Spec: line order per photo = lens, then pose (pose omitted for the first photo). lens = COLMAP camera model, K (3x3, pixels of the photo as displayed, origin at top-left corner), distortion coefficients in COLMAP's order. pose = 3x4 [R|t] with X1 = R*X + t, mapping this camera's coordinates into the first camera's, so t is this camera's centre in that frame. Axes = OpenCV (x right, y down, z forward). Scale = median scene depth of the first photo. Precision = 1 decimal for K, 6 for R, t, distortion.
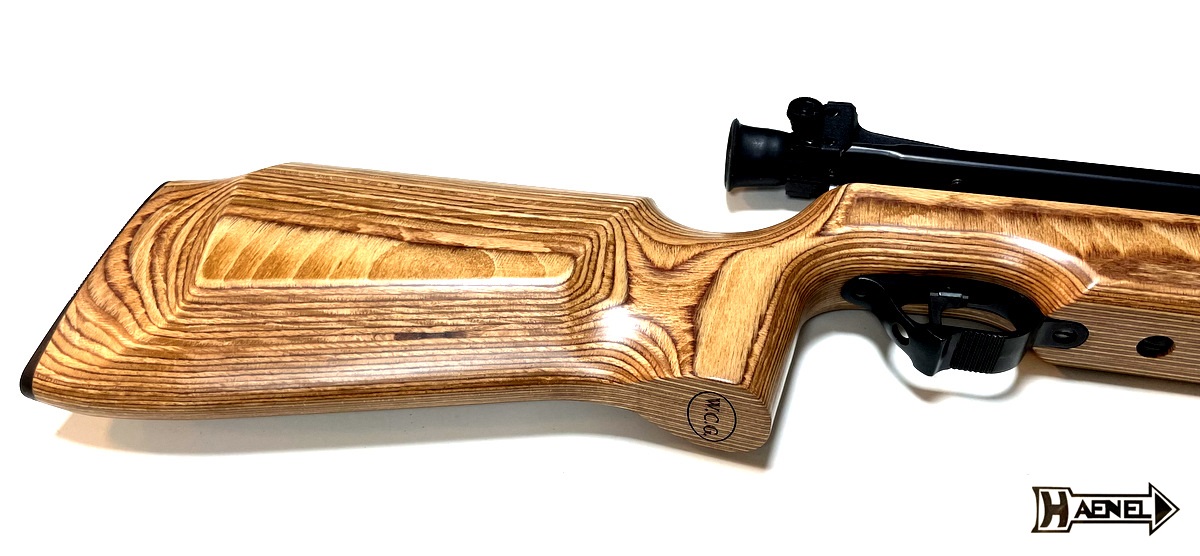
lens RADIAL K [[843.8, 0, 600.0], [0, 843.8, 278.0], [0, 0, 1]] dist [0.004753, -0.003378]
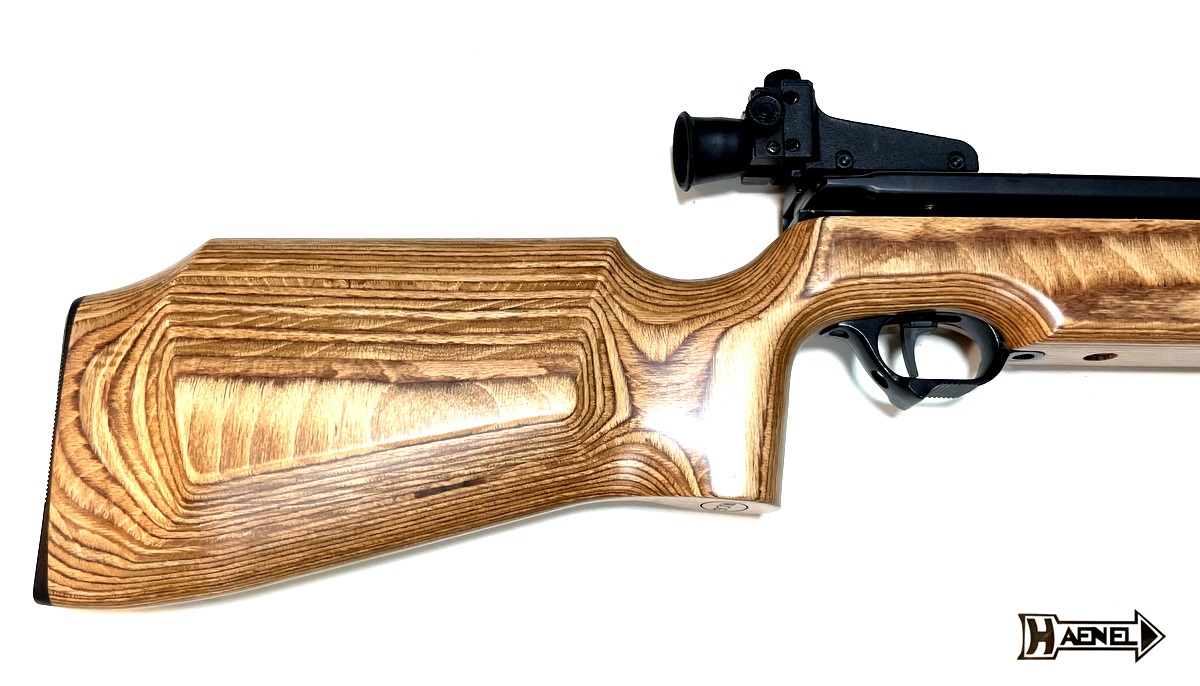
lens RADIAL K [[890.4, 0, 575.0], [0, 890.4, 343.3], [0, 0, 1]] dist [0.001893, 0.004841]
pose [[0.977894, -0.176043, 0.112835, -0.137414], [0.113084, 0.899149, 0.422781, -0.494051], [-0.175883, -0.400675, 0.899180, 0.081489]]
